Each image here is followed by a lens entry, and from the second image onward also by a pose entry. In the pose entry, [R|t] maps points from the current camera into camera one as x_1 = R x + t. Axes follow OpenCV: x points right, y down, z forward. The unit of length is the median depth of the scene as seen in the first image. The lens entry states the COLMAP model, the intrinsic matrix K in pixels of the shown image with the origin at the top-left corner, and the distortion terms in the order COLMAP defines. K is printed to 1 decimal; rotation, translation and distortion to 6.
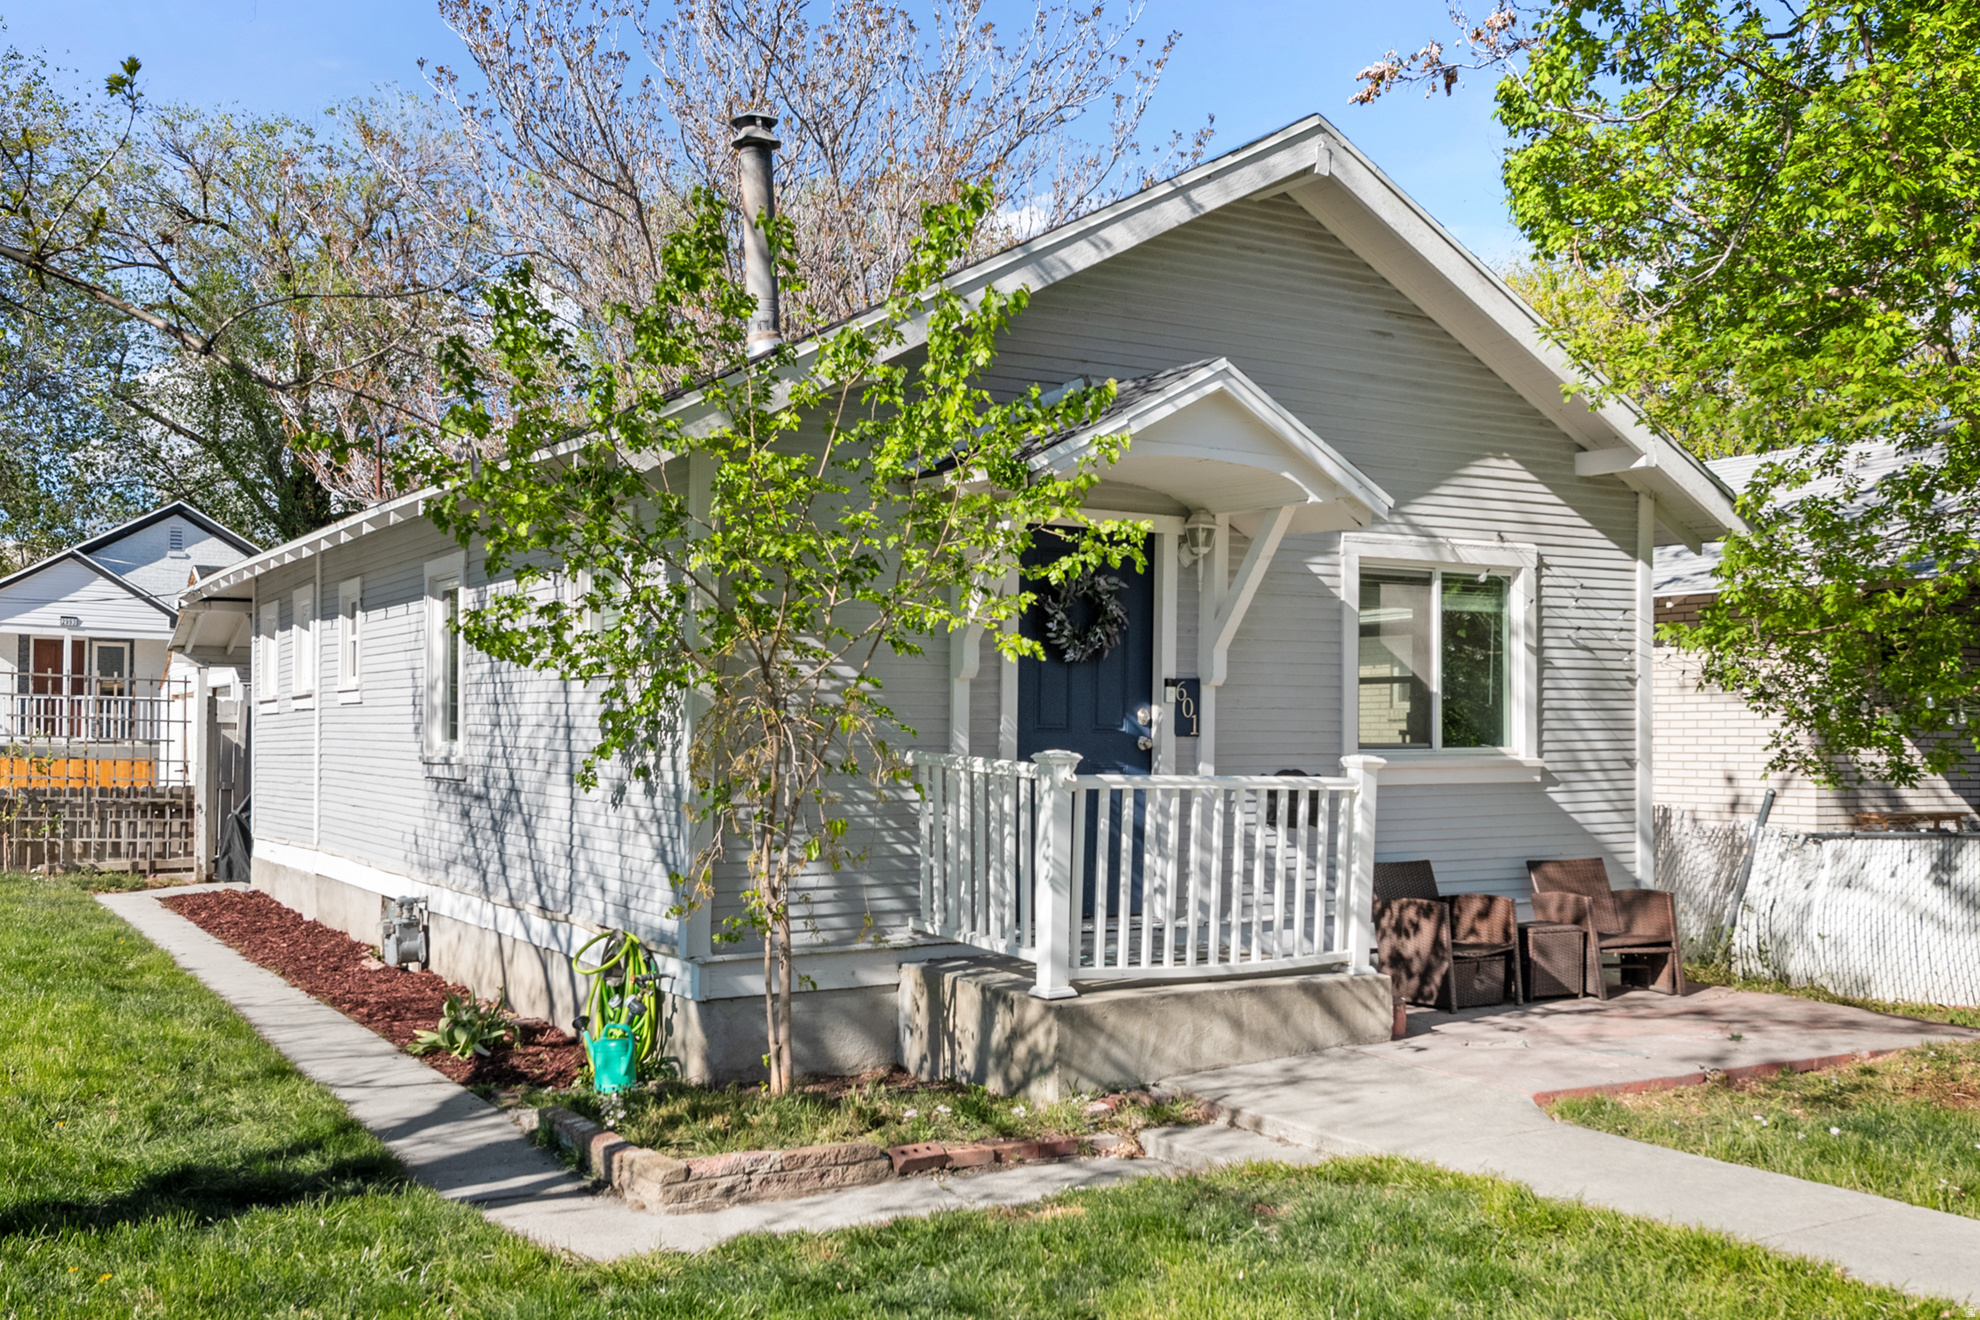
lens RADIAL K [[1638.6, 0, 1109.8], [0, 1638.6, 729.2], [0, 0, 1]] dist [0.024605, -0.003191]
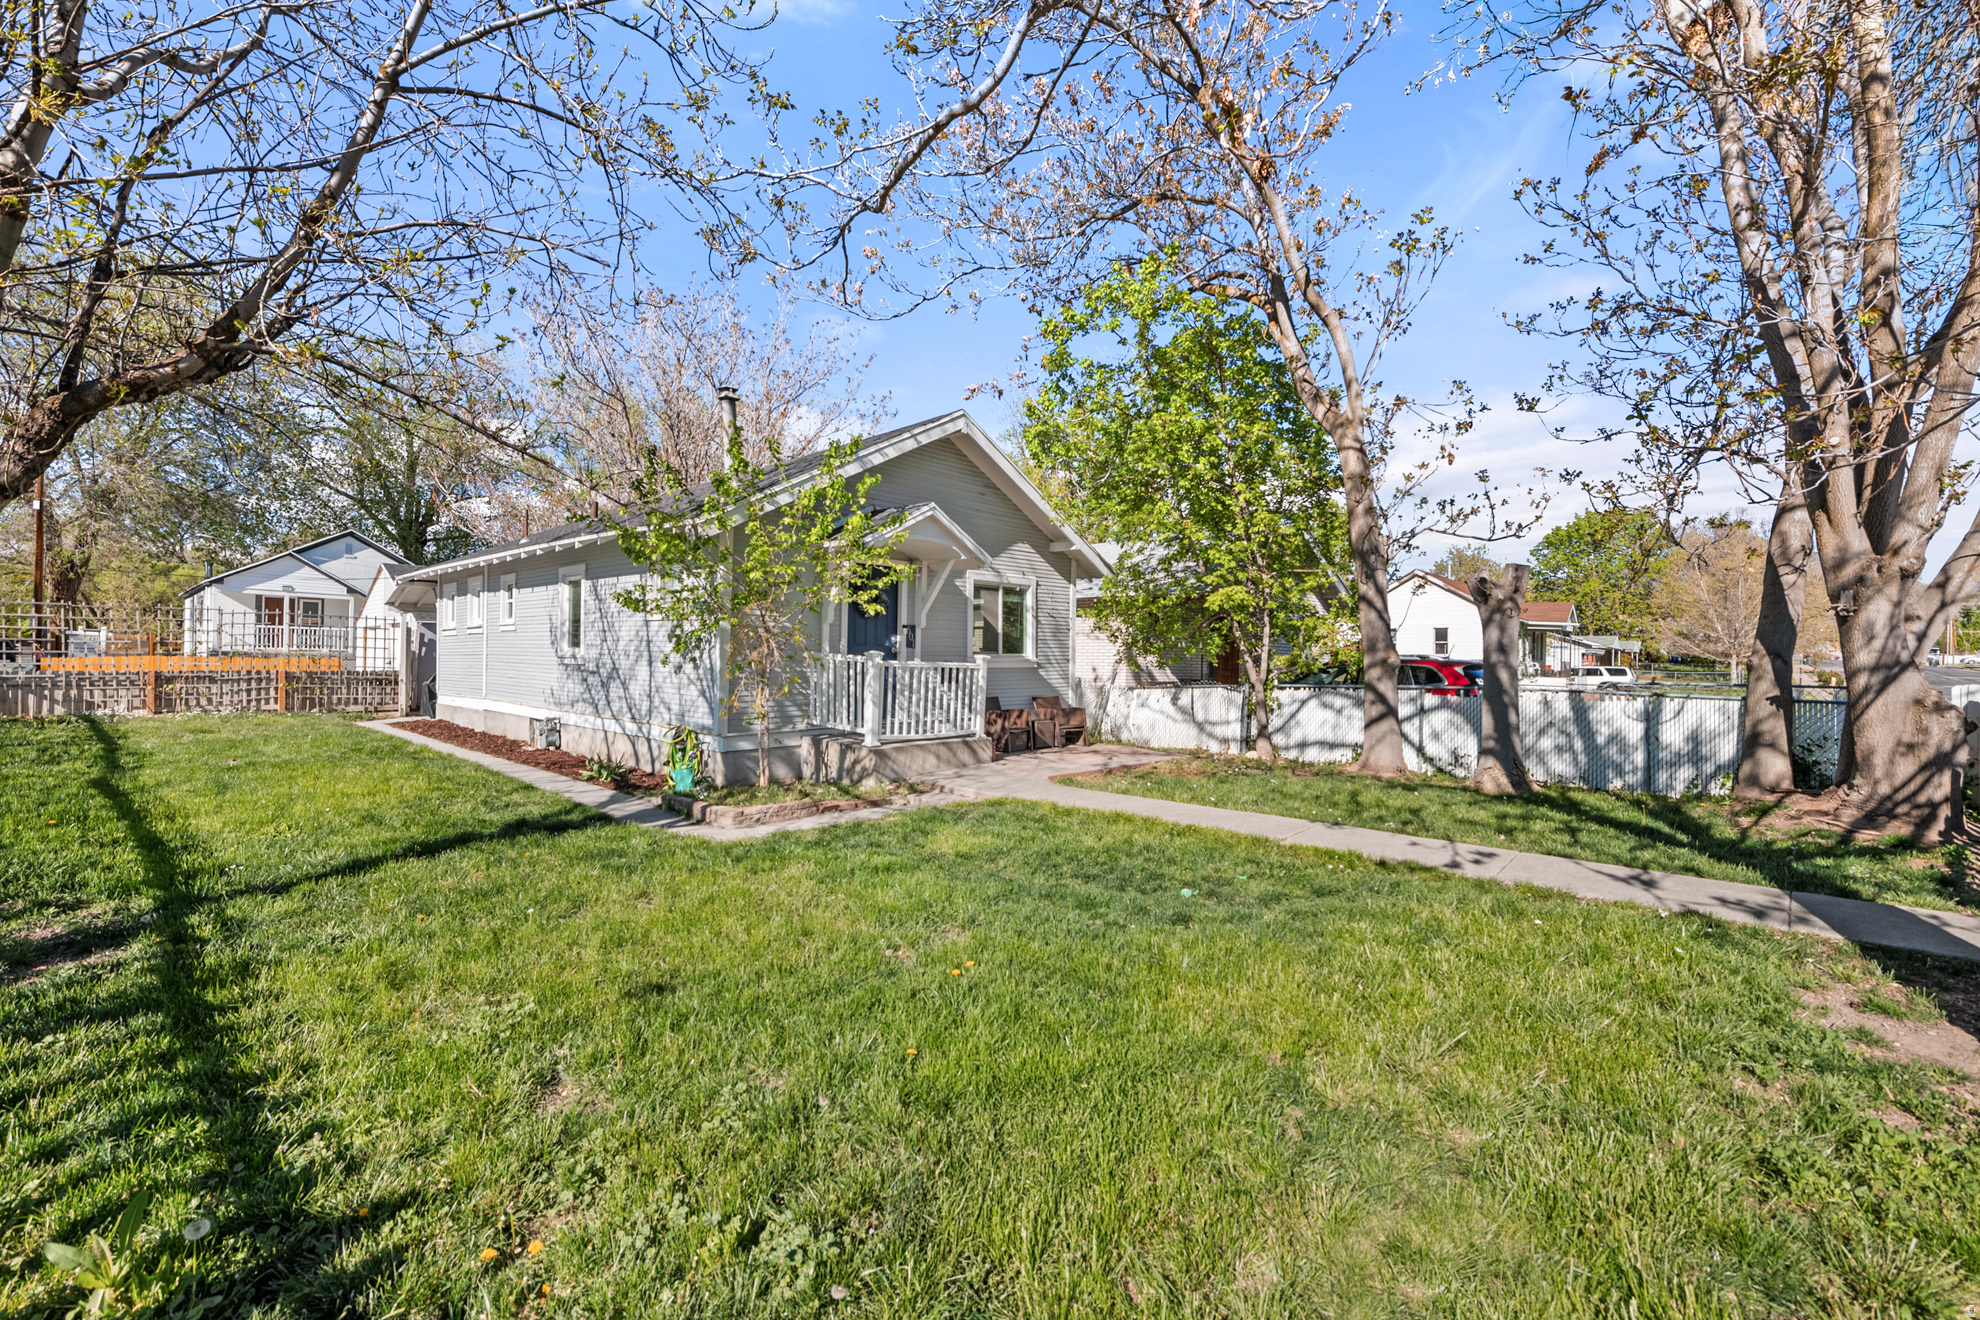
lens RADIAL K [[725.3, 0, 990.0], [0, 725.3, 660.0], [0, 0, 1]] dist [0.000510, 0.000012]
pose [[0.971003, 0.005858, 0.238997, -0.101896], [-0.008756, 0.999900, 0.011068, 0.009526], [-0.238908, -0.012840, 0.970957, -0.126679]]
